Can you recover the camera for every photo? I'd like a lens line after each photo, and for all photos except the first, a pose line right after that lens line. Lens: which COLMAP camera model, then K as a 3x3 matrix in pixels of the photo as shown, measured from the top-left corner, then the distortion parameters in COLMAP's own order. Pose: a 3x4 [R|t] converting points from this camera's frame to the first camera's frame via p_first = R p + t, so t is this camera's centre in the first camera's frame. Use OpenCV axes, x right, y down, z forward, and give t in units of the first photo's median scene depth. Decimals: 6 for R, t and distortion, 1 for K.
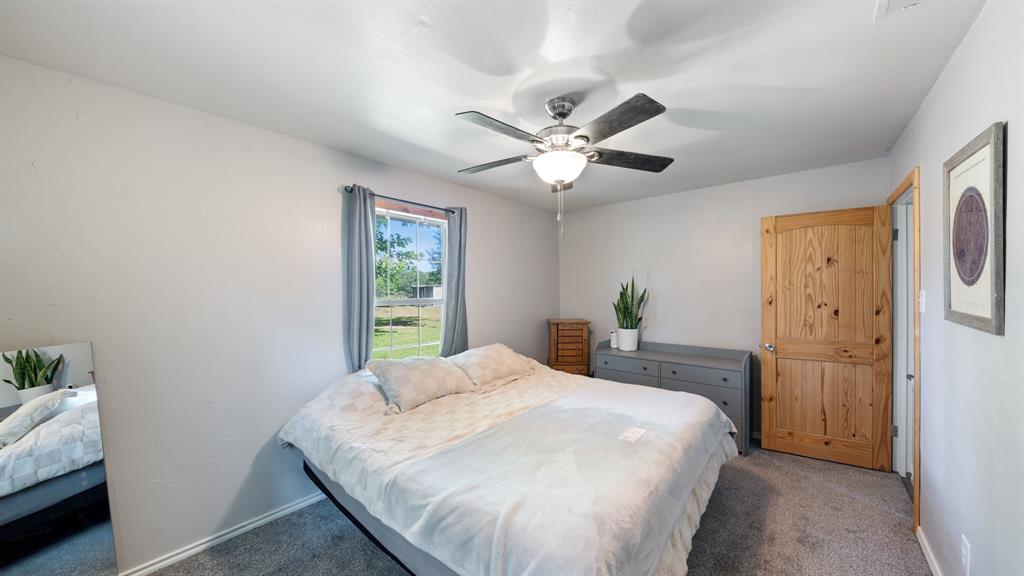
lens RADIAL K [[353.2, 0, 515.2], [0, 353.2, 286.4], [0, 0, 1]] dist [-0.002794, -0.000268]
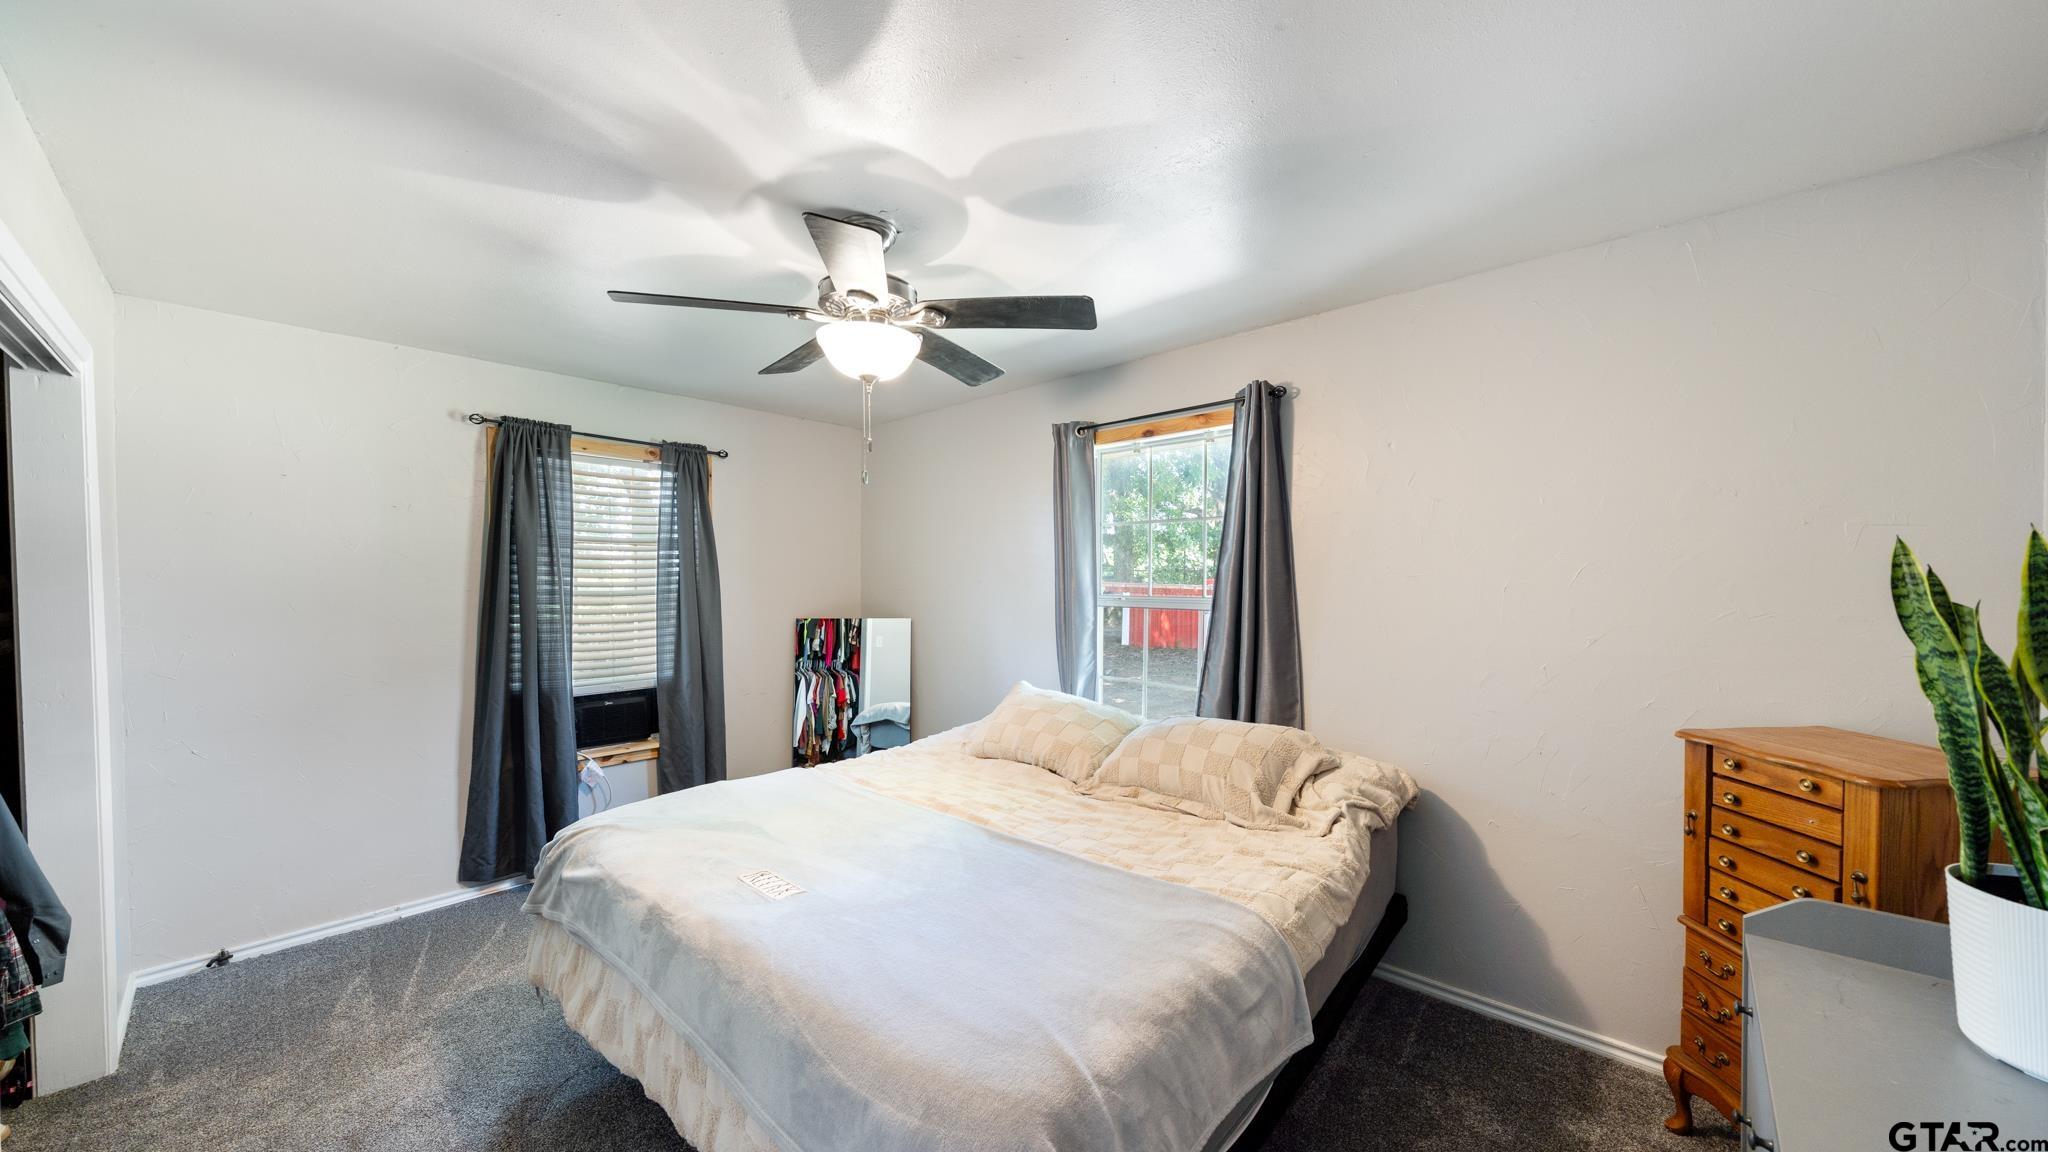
lens RADIAL K [[706.4, 0, 1024.9], [0, 706.4, 590.3], [0, 0, 1]] dist [-0.002794, -0.000268]
pose [[-0.041361, 0.032528, -0.998615, 0.897064], [0.017584, 0.999339, 0.031823, -0.014099], [0.998990, -0.016243, -0.041906, 0.973708]]
